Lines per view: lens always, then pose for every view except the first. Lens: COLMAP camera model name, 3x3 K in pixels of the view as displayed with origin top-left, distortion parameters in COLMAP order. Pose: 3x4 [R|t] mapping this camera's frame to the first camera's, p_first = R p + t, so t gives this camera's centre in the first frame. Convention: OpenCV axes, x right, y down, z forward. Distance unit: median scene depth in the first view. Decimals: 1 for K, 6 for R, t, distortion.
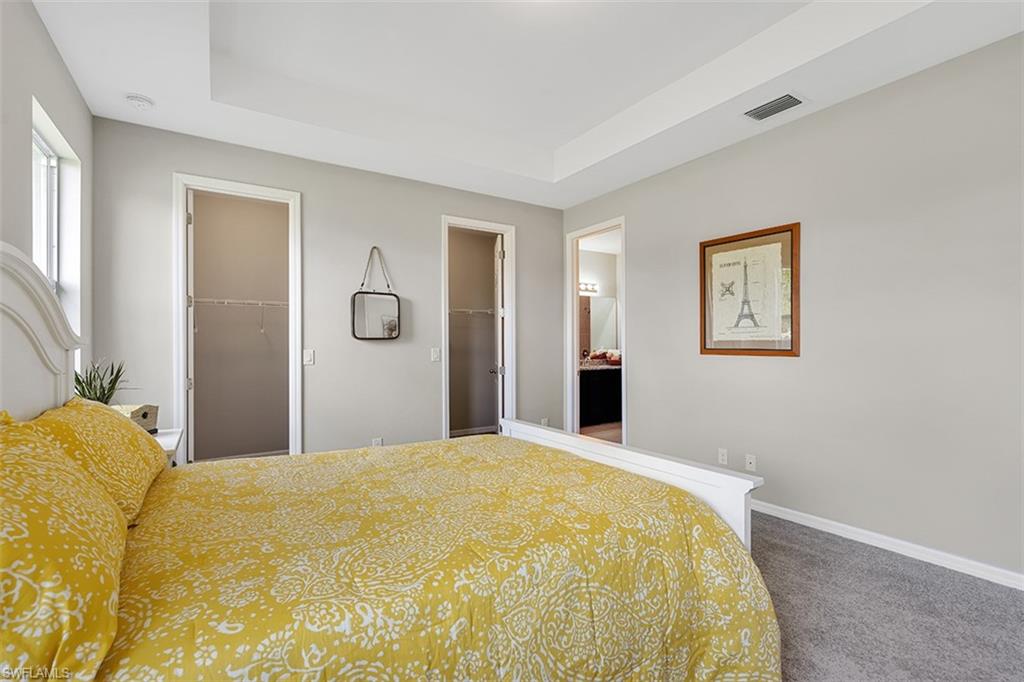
lens RADIAL K [[459.4, 0, 519.6], [0, 459.4, 341.8], [0, 0, 1]] dist [-0.000111, -0.000560]
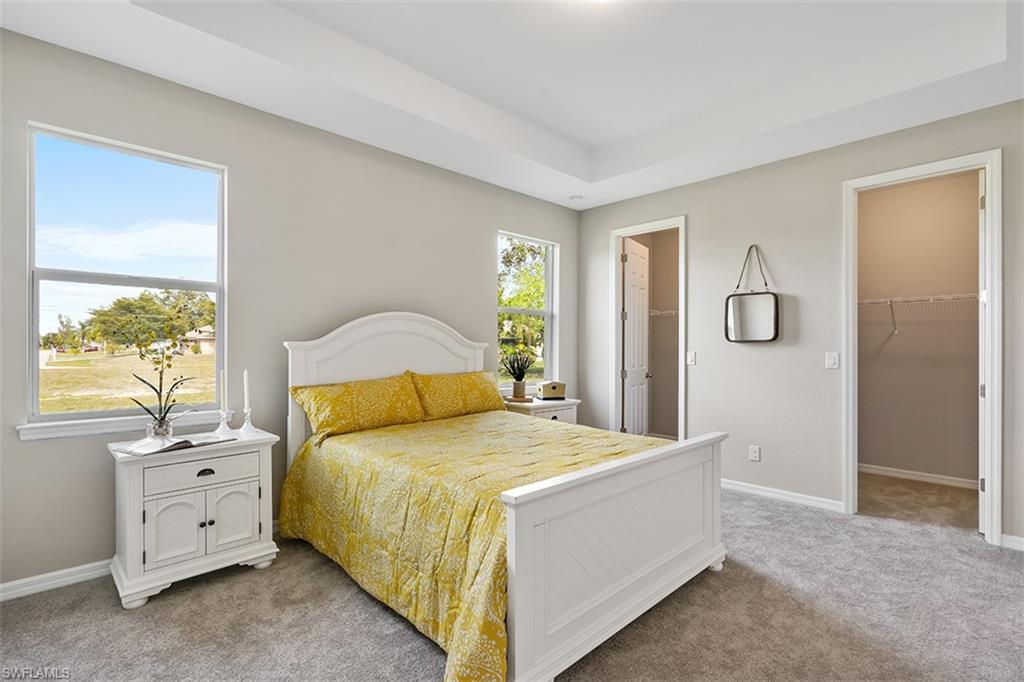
lens RADIAL K [[485.3, 0, 513.4], [0, 485.3, 346.7], [0, 0, 1]] dist [-0.030411, -0.000324]
pose [[0.172669, -0.000931, -0.984979, 0.557073], [-0.000627, 0.999999, -0.001055, 0.005357], [0.984980, 0.000800, 0.172669, 0.325582]]
